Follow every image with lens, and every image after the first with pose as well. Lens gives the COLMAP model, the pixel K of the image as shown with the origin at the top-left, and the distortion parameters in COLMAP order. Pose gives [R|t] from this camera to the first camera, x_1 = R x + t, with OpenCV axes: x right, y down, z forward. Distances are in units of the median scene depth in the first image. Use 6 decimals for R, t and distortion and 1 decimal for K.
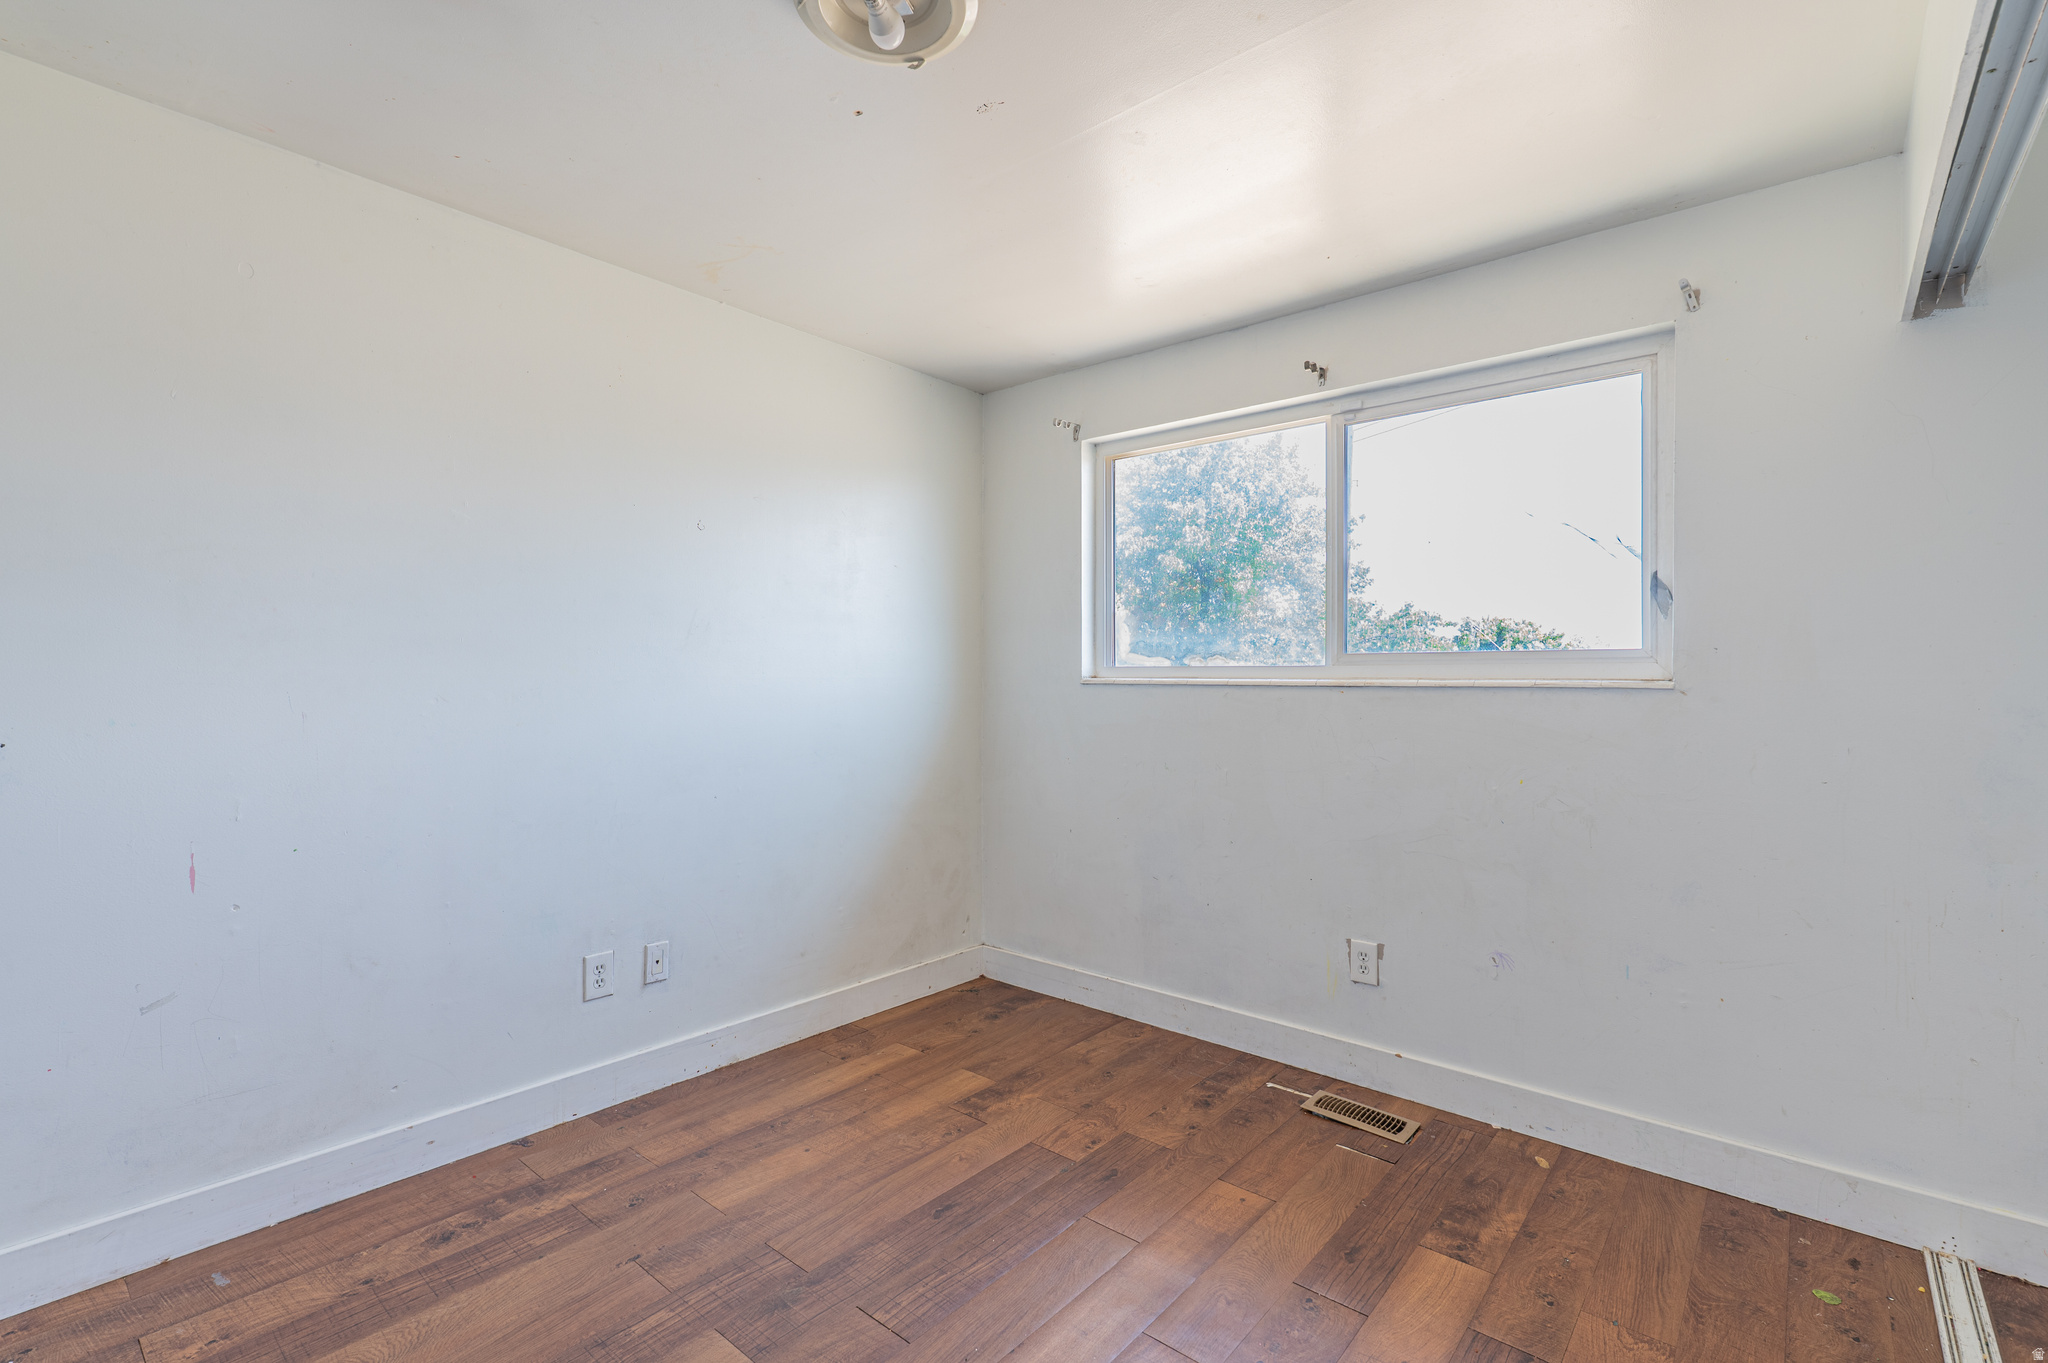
lens RADIAL K [[932.6, 0, 1022.1], [0, 932.6, 674.3], [0, 0, 1]] dist [0.000456, 0.000463]
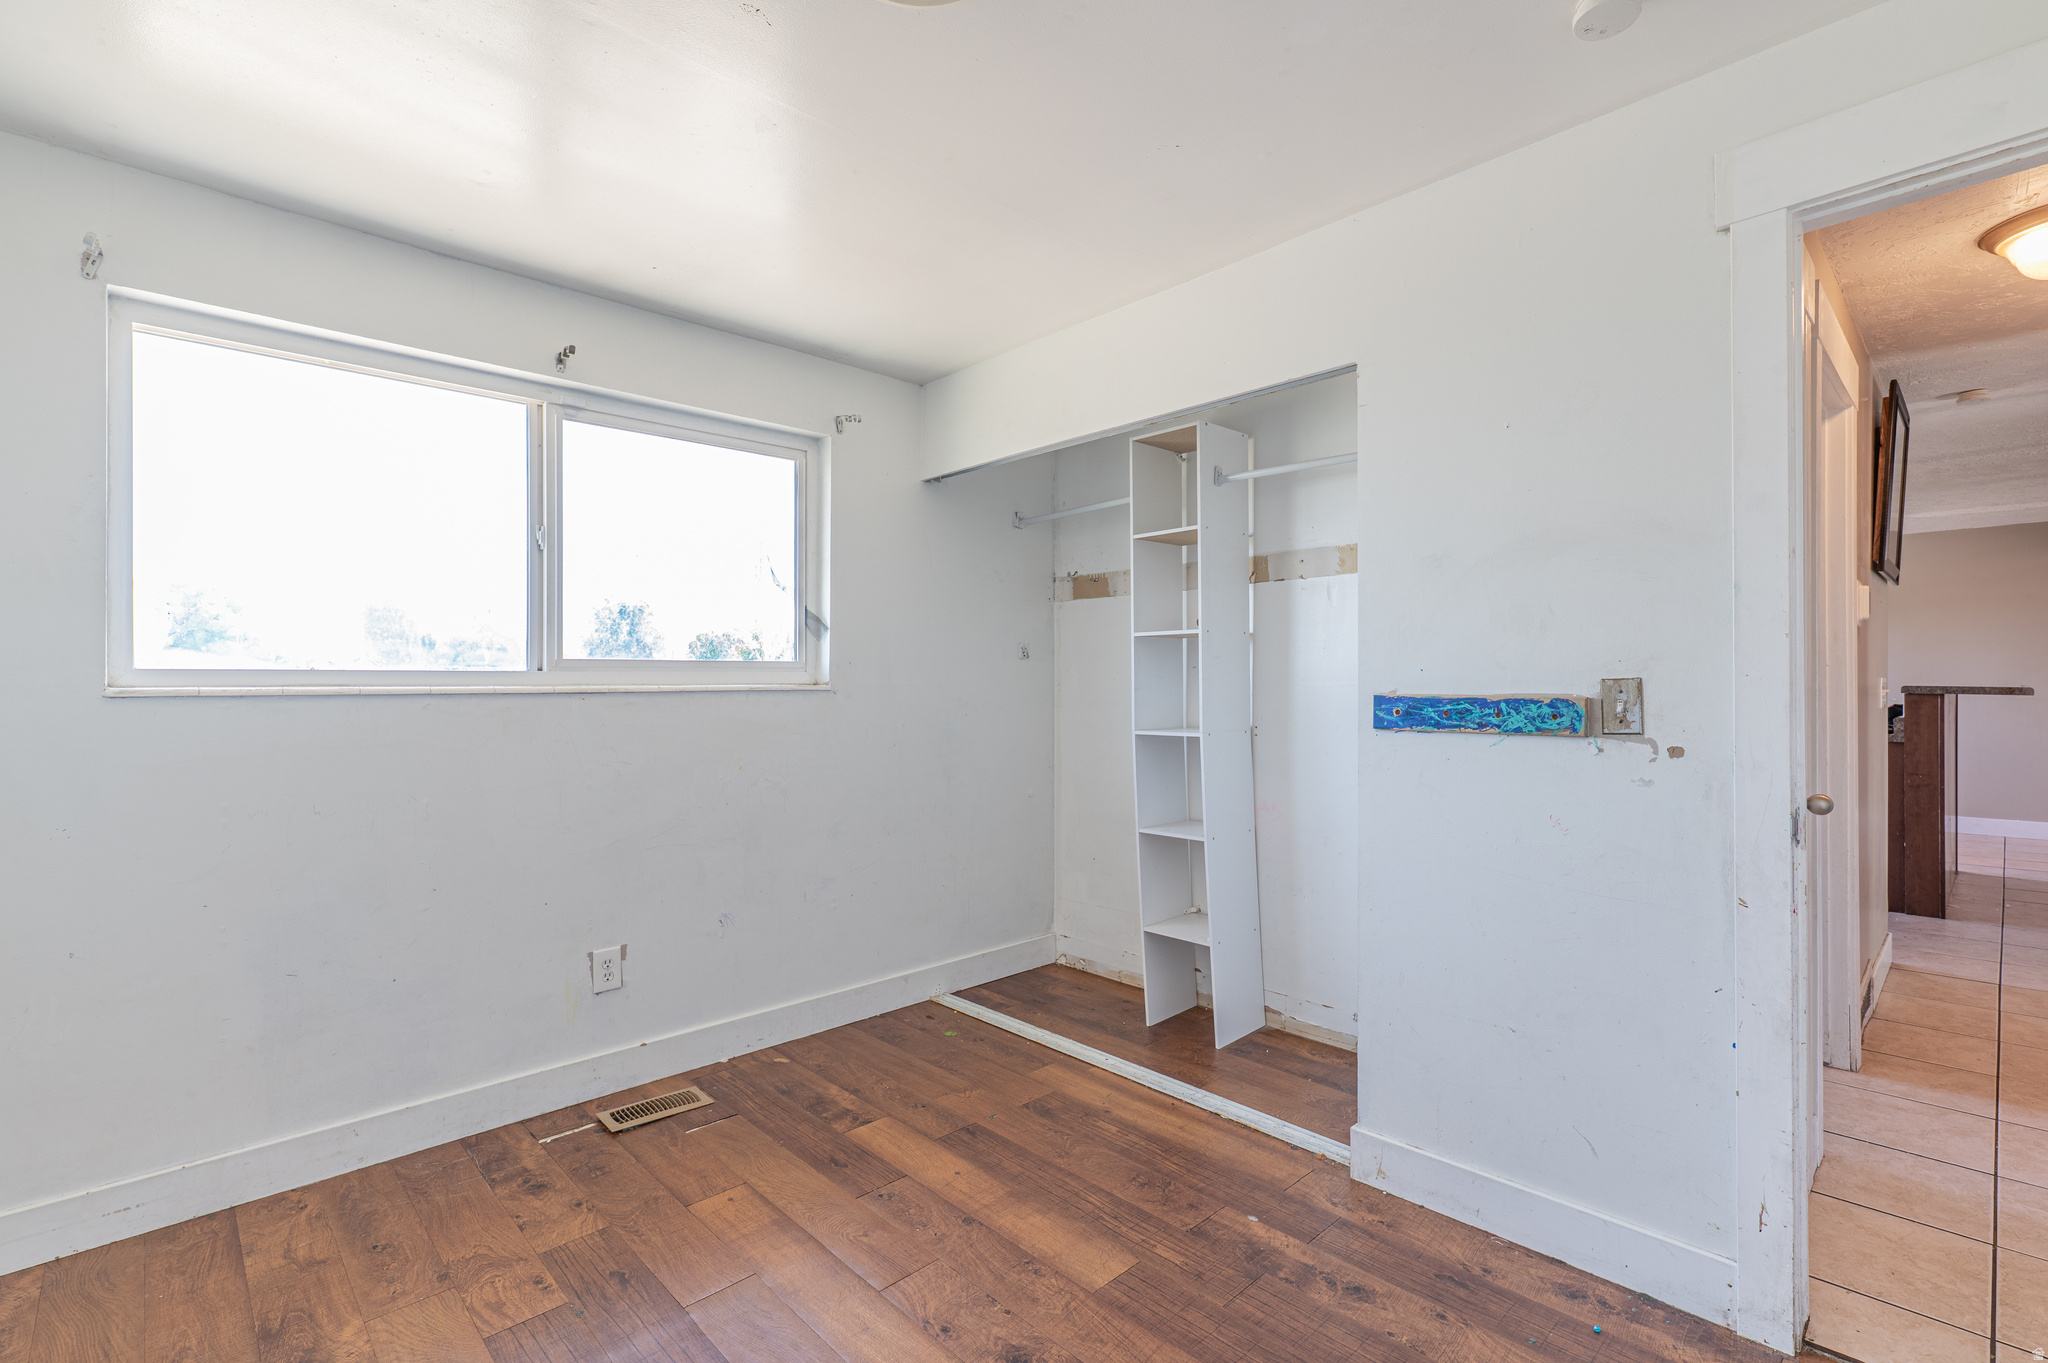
lens RADIAL K [[932.6, 0, 1023.7], [0, 932.6, 684.5], [0, 0, 1]] dist [0.000456, 0.000463]
pose [[0.097007, -0.005356, 0.995269, -0.618376], [0.002895, 0.999983, 0.005099, 0.000364], [-0.995279, 0.002387, 0.097021, 0.489898]]
